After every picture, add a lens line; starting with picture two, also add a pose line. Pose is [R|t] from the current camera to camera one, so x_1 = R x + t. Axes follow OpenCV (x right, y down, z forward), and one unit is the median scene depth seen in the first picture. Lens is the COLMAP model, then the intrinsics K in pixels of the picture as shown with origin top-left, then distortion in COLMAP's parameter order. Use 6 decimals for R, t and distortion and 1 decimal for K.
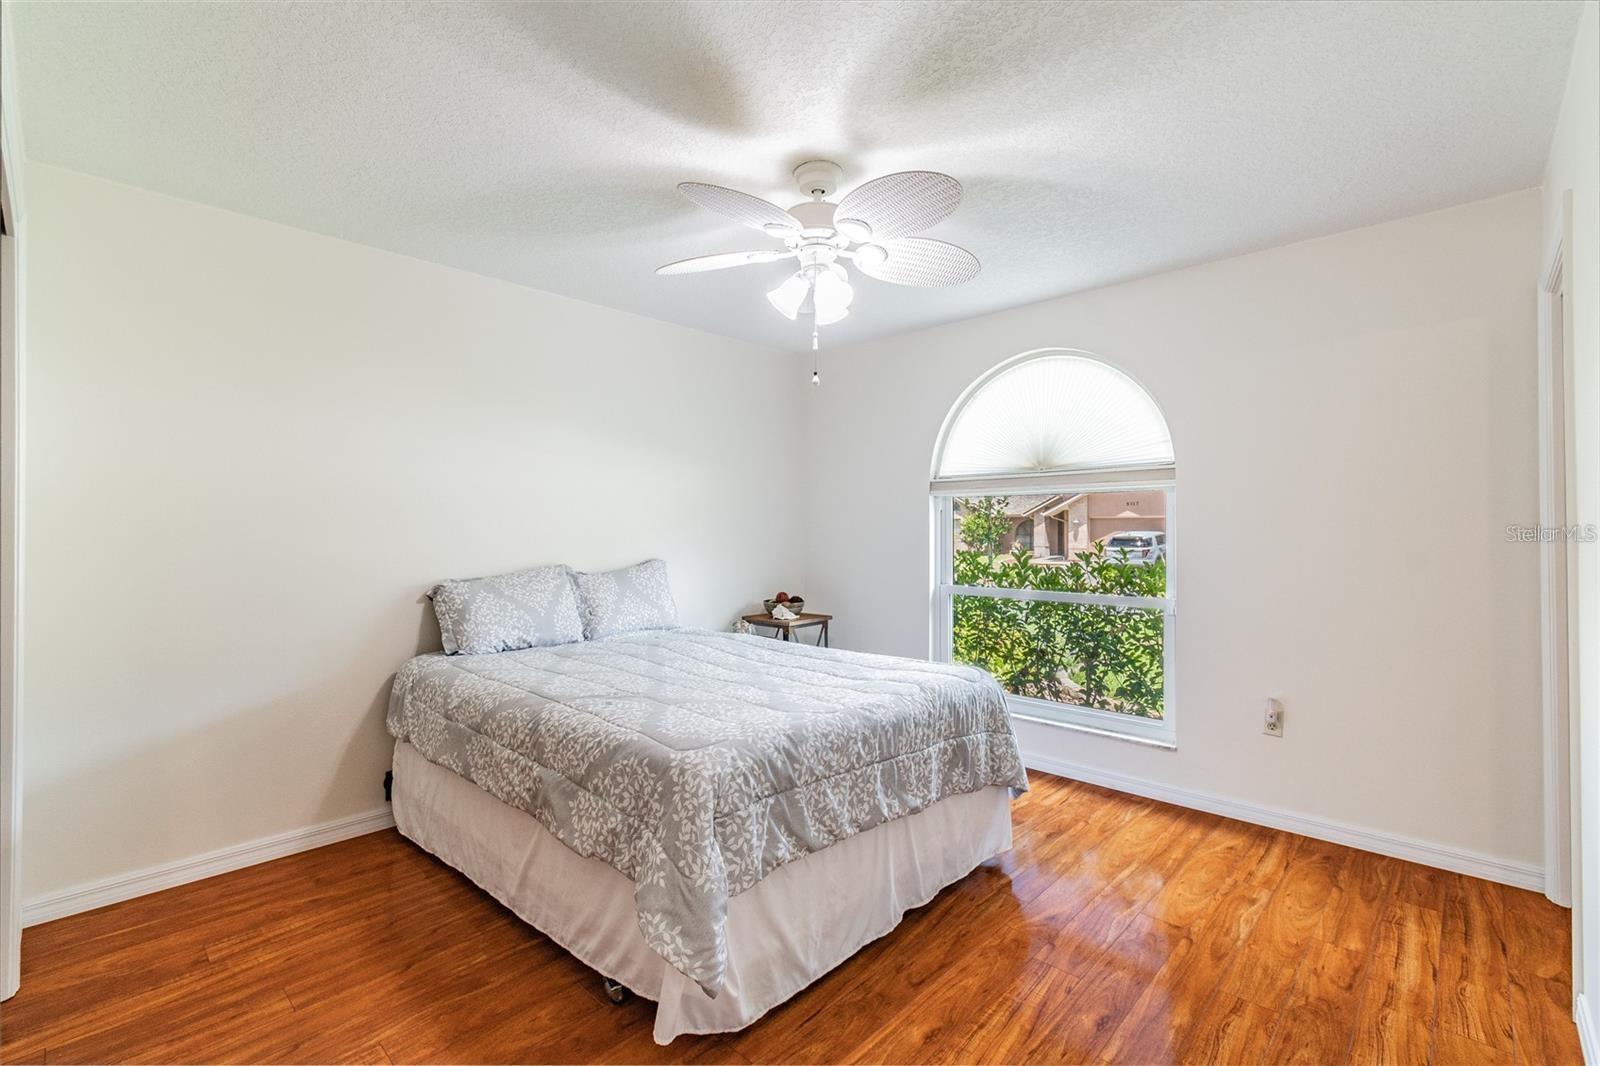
lens RADIAL K [[669.6, 0, 800.6], [0, 669.6, 528.7], [0, 0, 1]] dist [-0.000511, -0.000080]
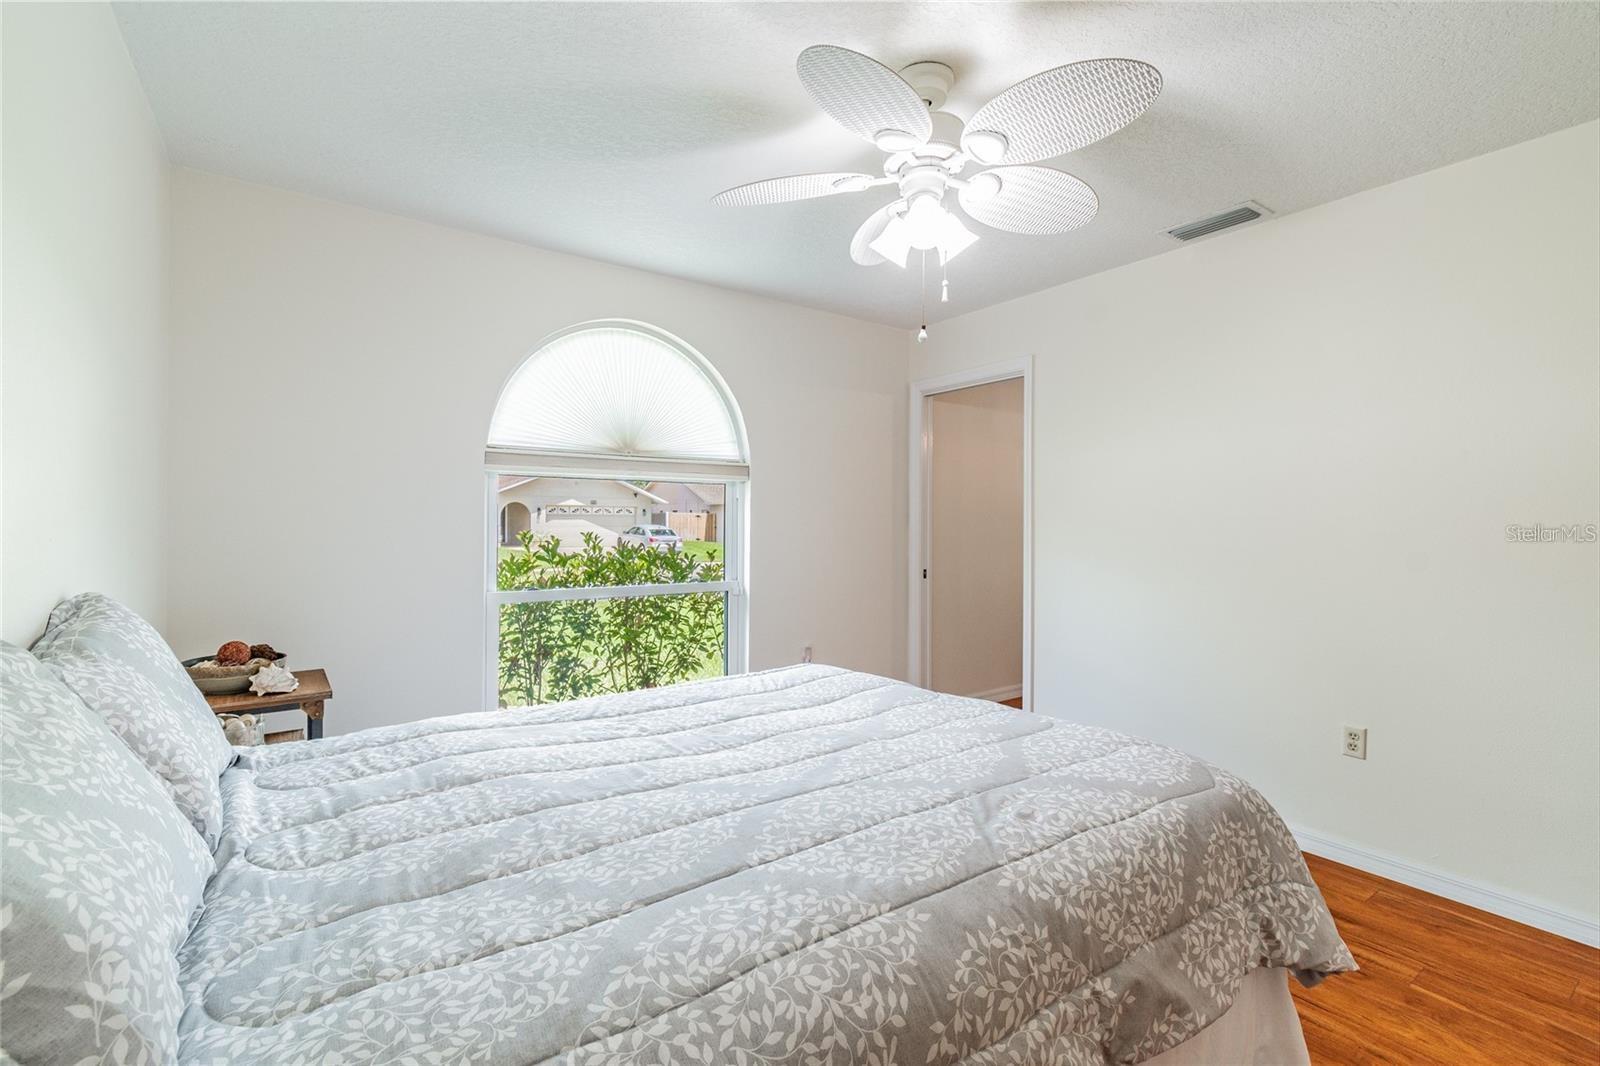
lens RADIAL K [[717.1, 0, 778.6], [0, 717.1, 527.7], [0, 0, 1]] dist [0.002905, 0.000210]
pose [[0.212007, -0.003549, 0.977262, -0.858315], [-0.009374, 0.999940, 0.005665, 0.006140], [-0.977223, -0.010362, 0.211961, 0.985553]]
